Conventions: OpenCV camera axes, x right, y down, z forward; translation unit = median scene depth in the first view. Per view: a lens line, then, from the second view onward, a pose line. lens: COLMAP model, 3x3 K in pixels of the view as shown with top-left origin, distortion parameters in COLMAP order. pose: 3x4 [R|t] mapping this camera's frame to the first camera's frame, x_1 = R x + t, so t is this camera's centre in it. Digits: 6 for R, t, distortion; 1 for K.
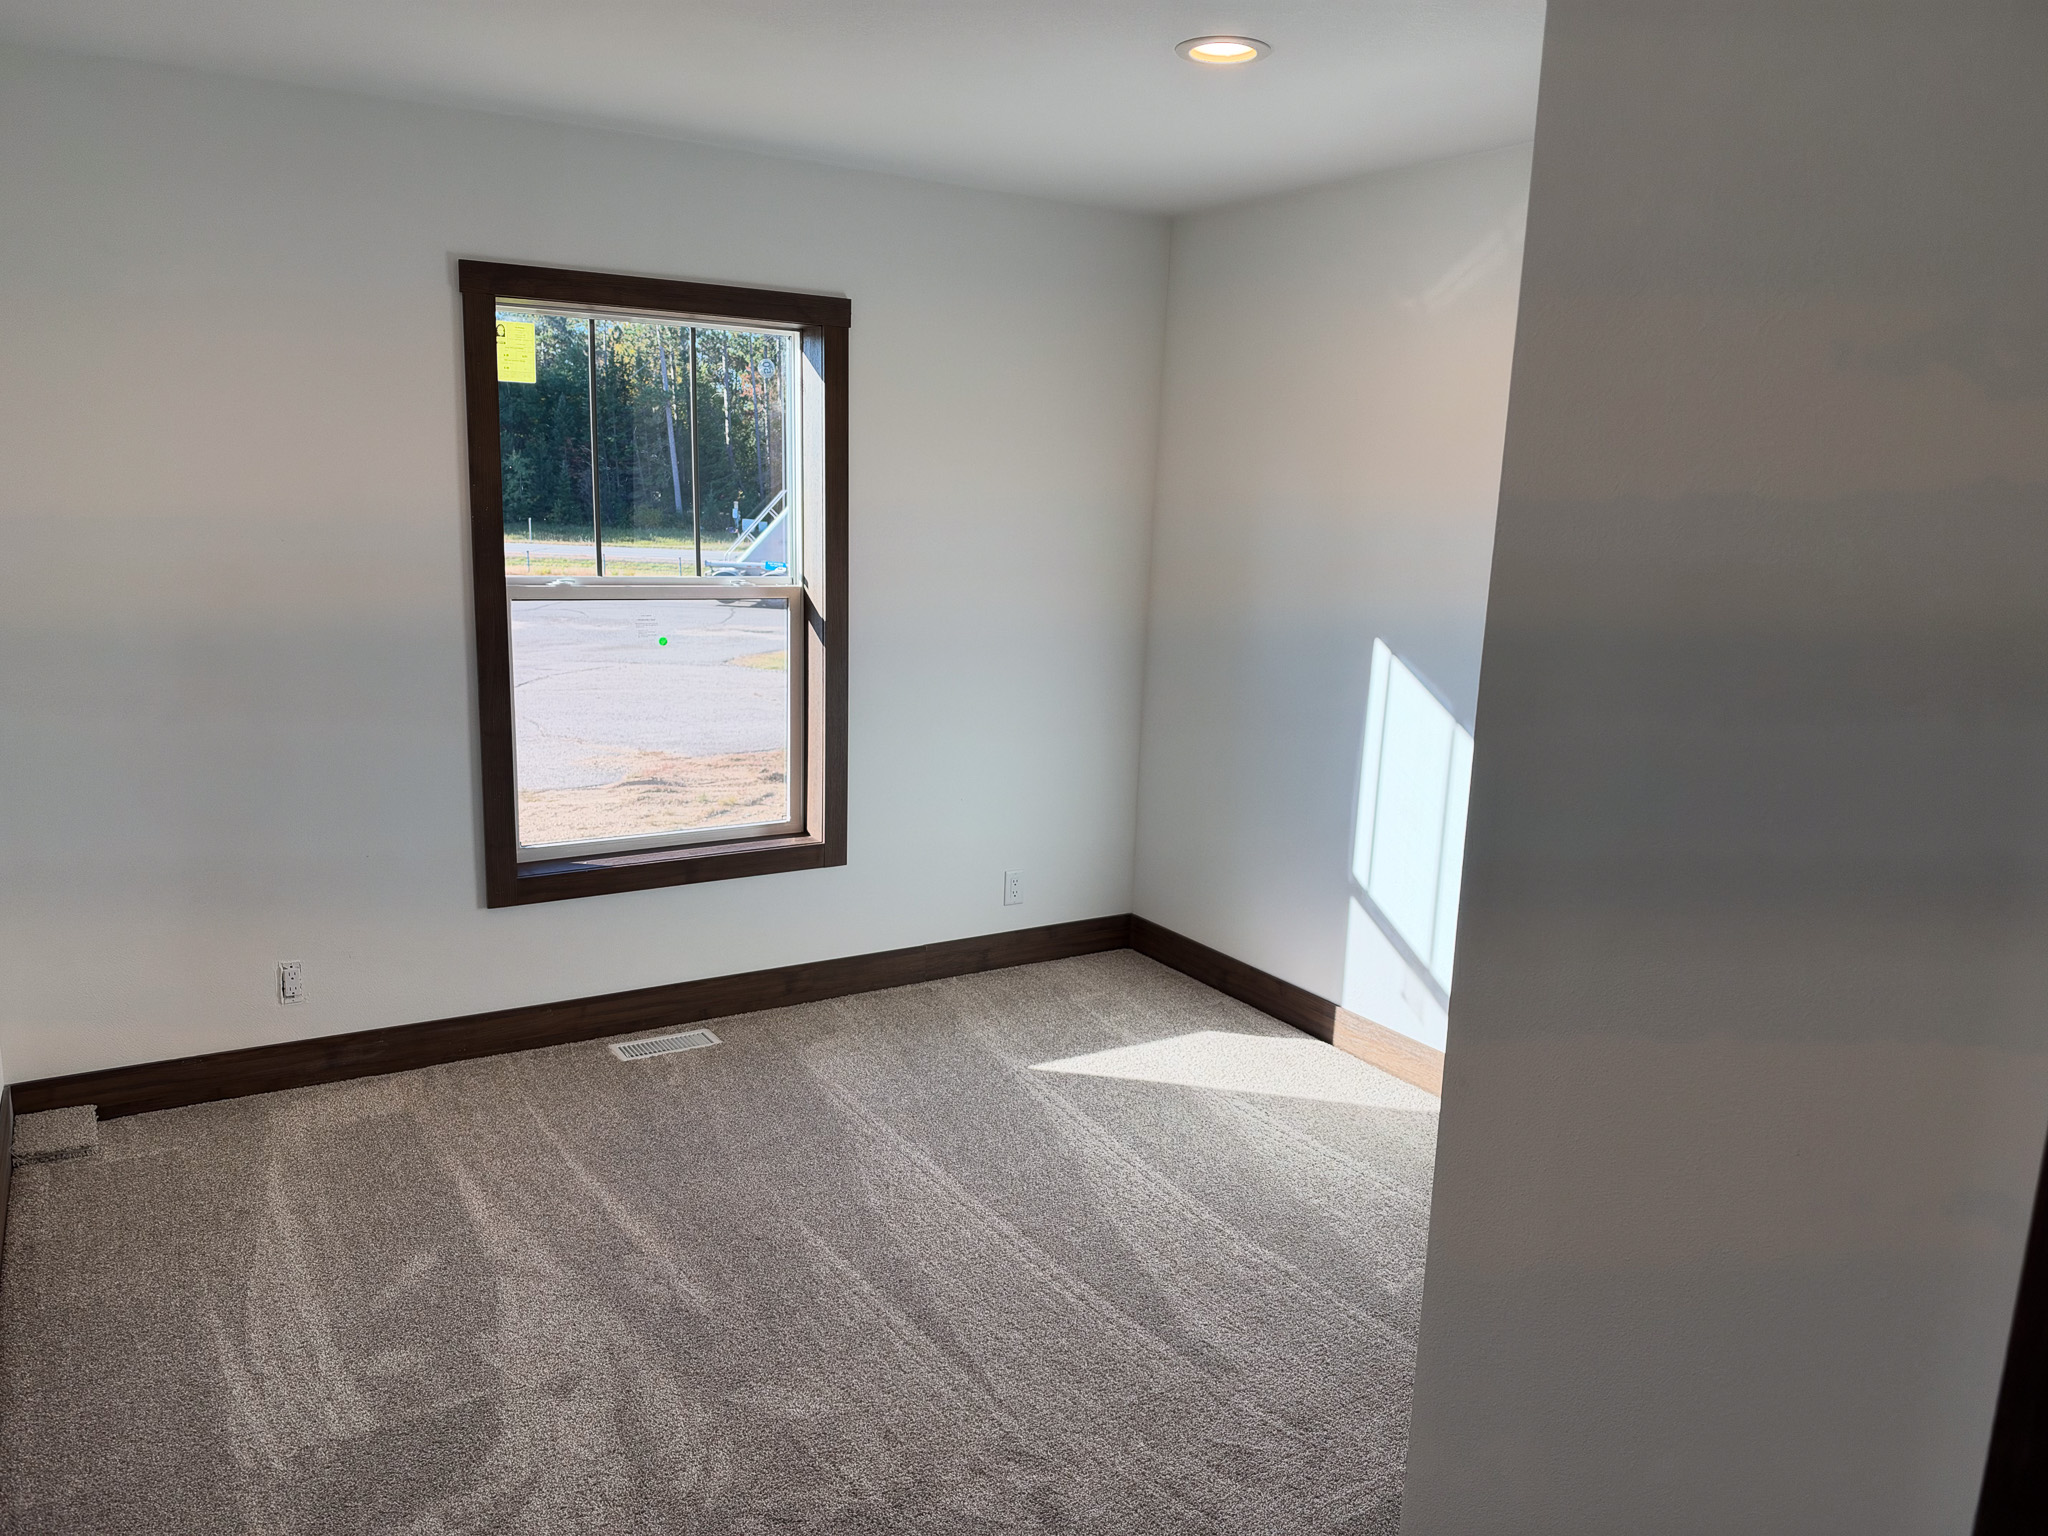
lens RADIAL K [[1198.7, 0, 1004.7], [0, 1198.7, 769.3], [0, 0, 1]] dist [-0.048427, -0.000831]
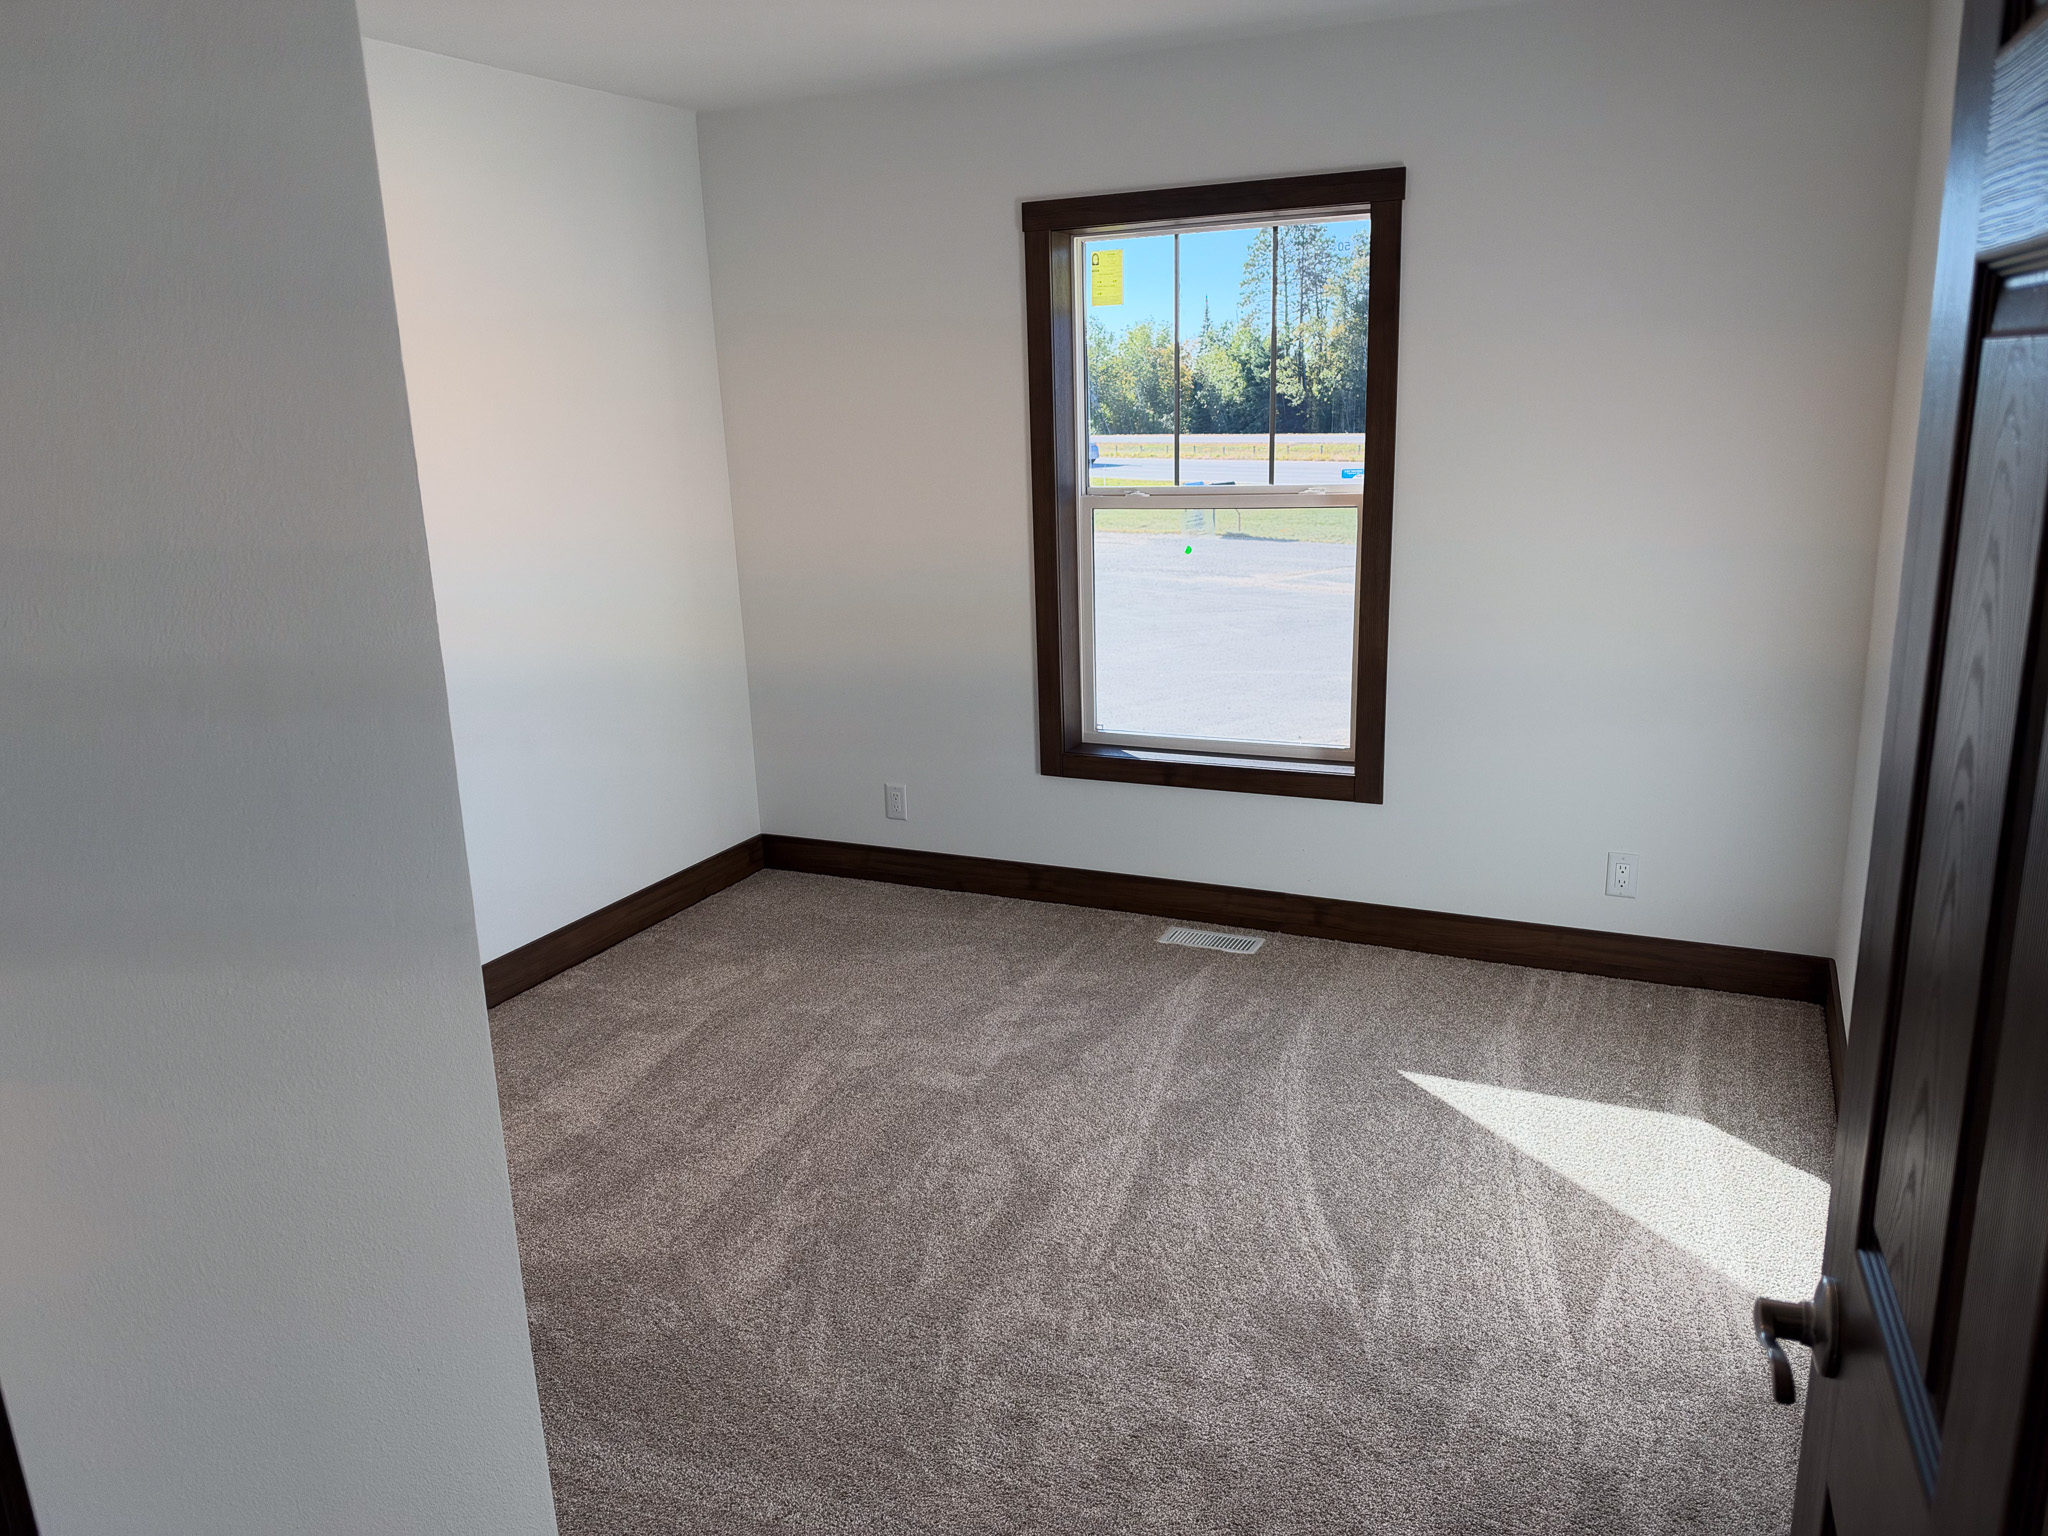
lens RADIAL K [[1198.7, 0, 1007.7], [0, 1198.7, 757.1], [0, 0, 1]] dist [-0.048427, -0.000831]
pose [[0.636623, 0.168353, -0.752575, 0.423023], [-0.118356, 0.985648, 0.120372, -0.036858], [0.762039, 0.012440, 0.647412, 0.224619]]
